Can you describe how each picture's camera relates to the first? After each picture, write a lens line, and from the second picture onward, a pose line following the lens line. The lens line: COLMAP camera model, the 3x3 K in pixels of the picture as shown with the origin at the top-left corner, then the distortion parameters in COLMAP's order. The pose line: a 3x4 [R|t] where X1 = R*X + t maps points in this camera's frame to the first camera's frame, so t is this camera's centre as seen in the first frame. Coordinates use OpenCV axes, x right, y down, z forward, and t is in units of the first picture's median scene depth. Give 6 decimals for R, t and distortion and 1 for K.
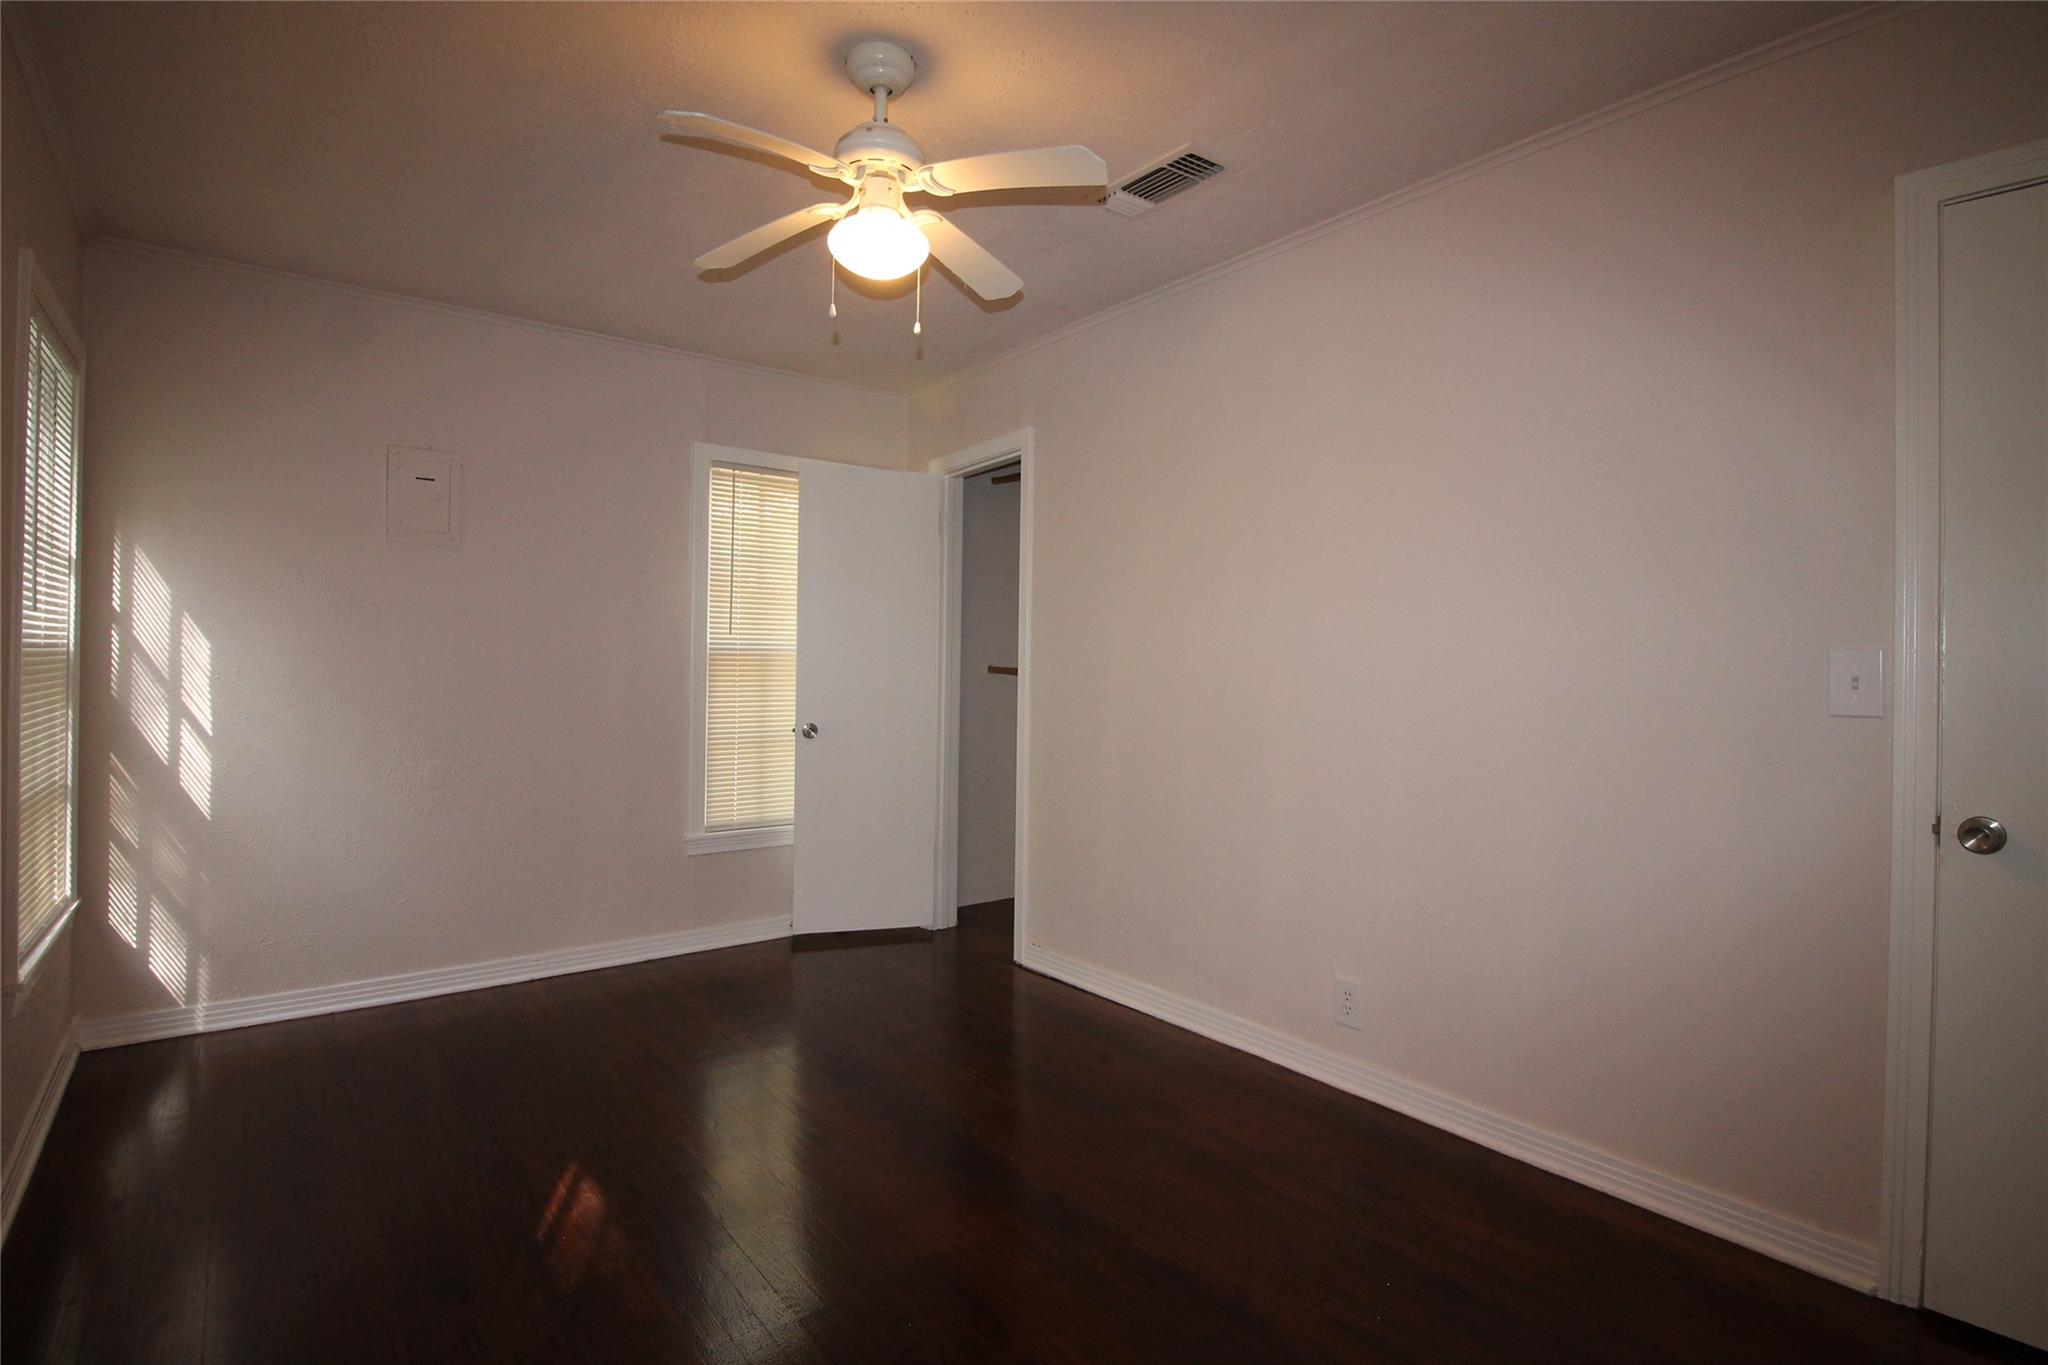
lens RADIAL K [[1014.6, 0, 1030.8], [0, 1014.6, 659.0], [0, 0, 1]] dist [0.003059, 0.000251]
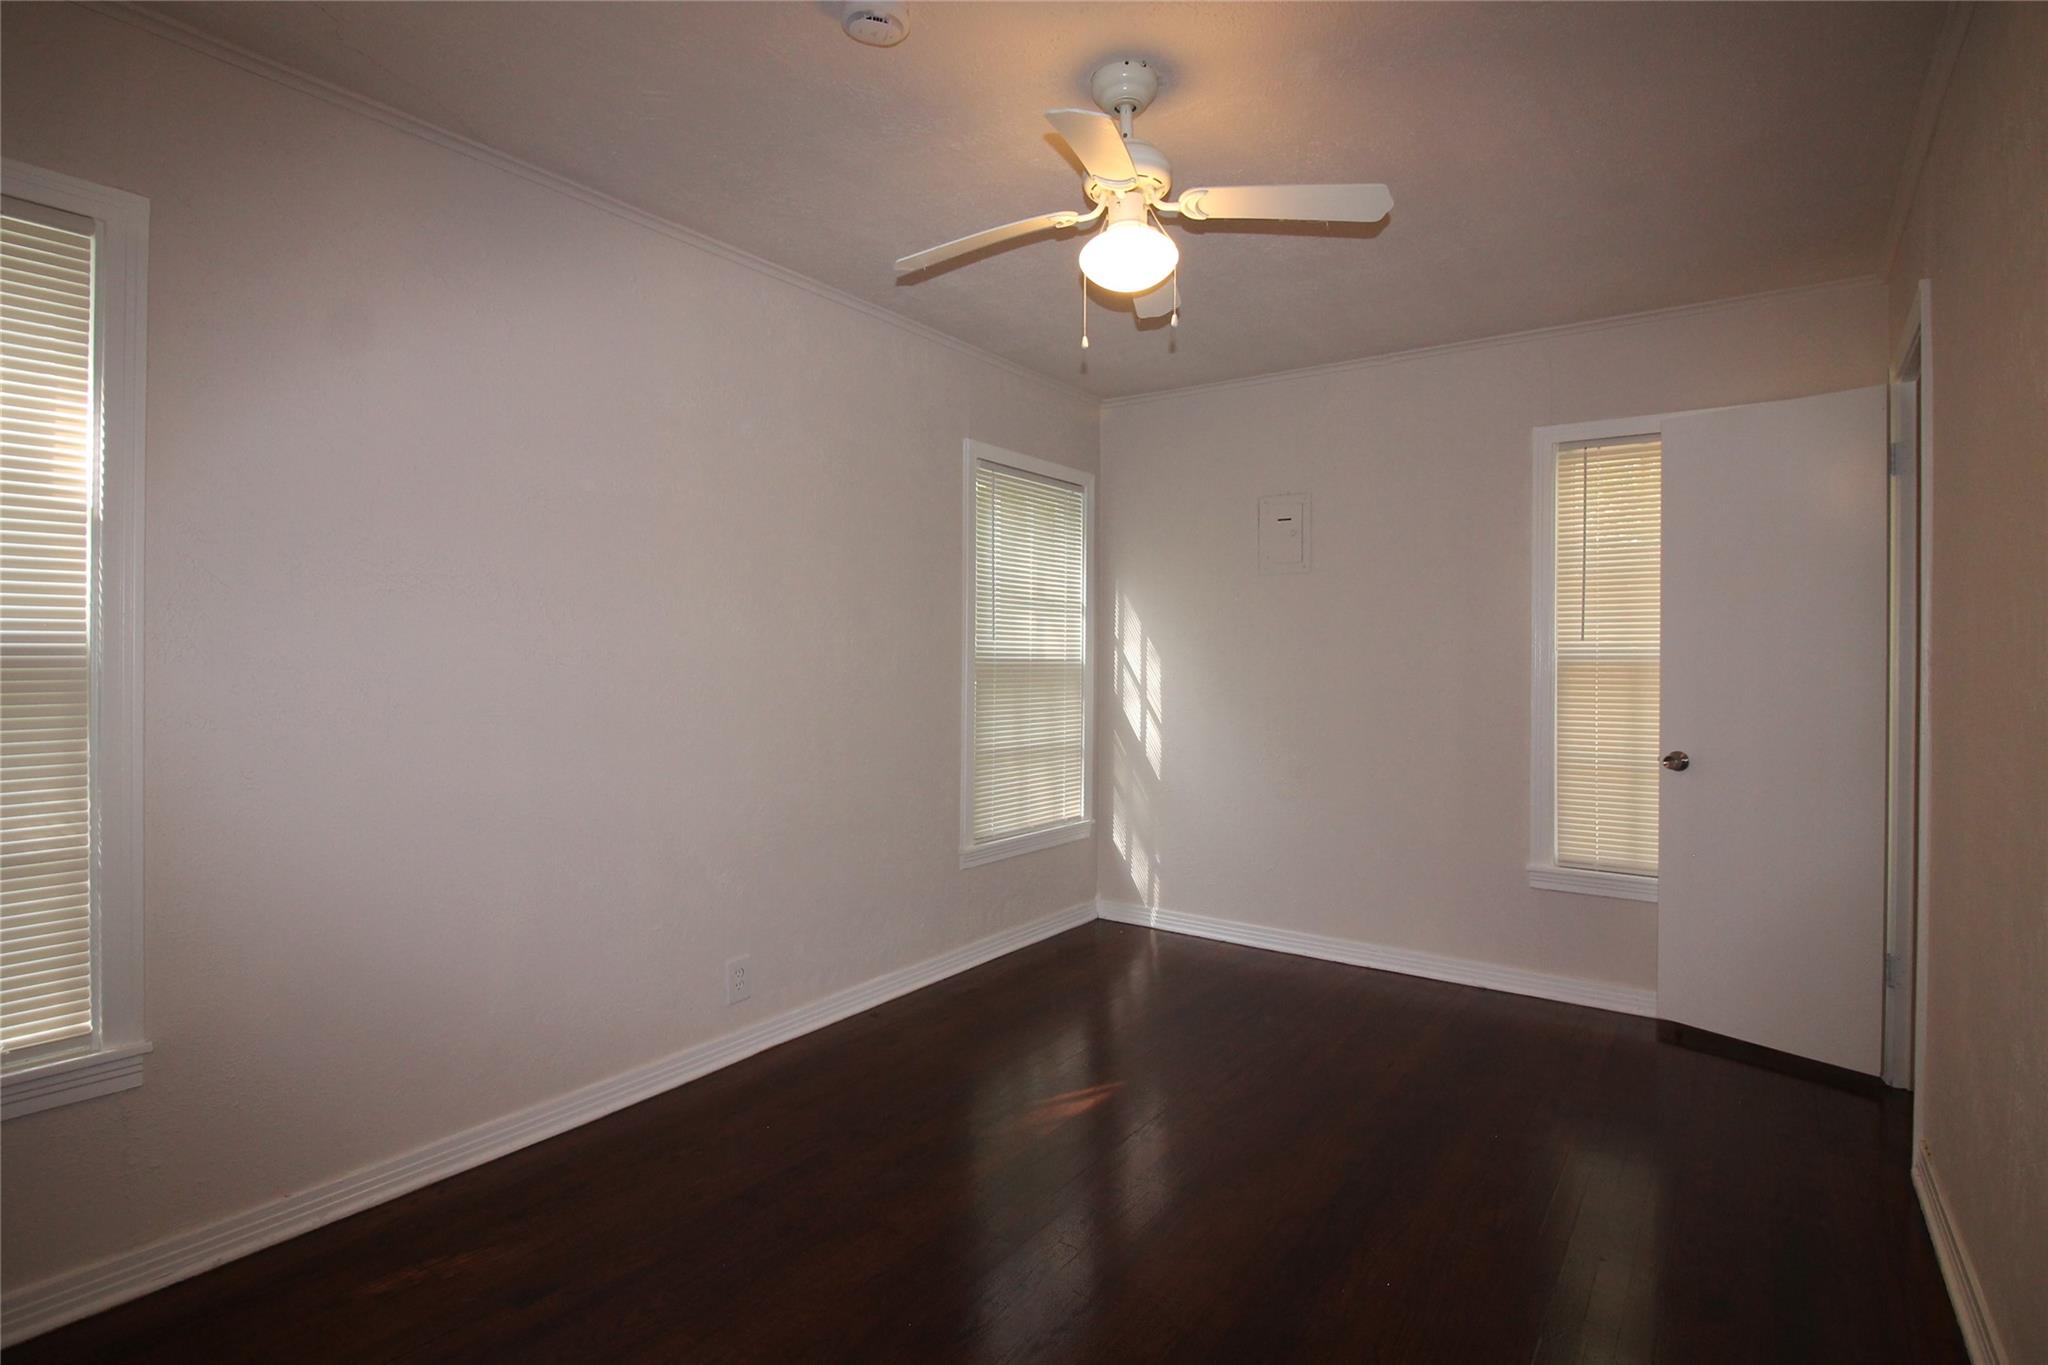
lens RADIAL K [[1014.6, 0, 1030.8], [0, 1014.6, 659.0], [0, 0, 1]] dist [0.003059, 0.000251]
pose [[0.297941, -0.013020, -0.954496, 0.508912], [-0.002690, 0.999892, -0.014479, 0.007024], [0.954581, 0.006881, 0.297873, 0.395446]]
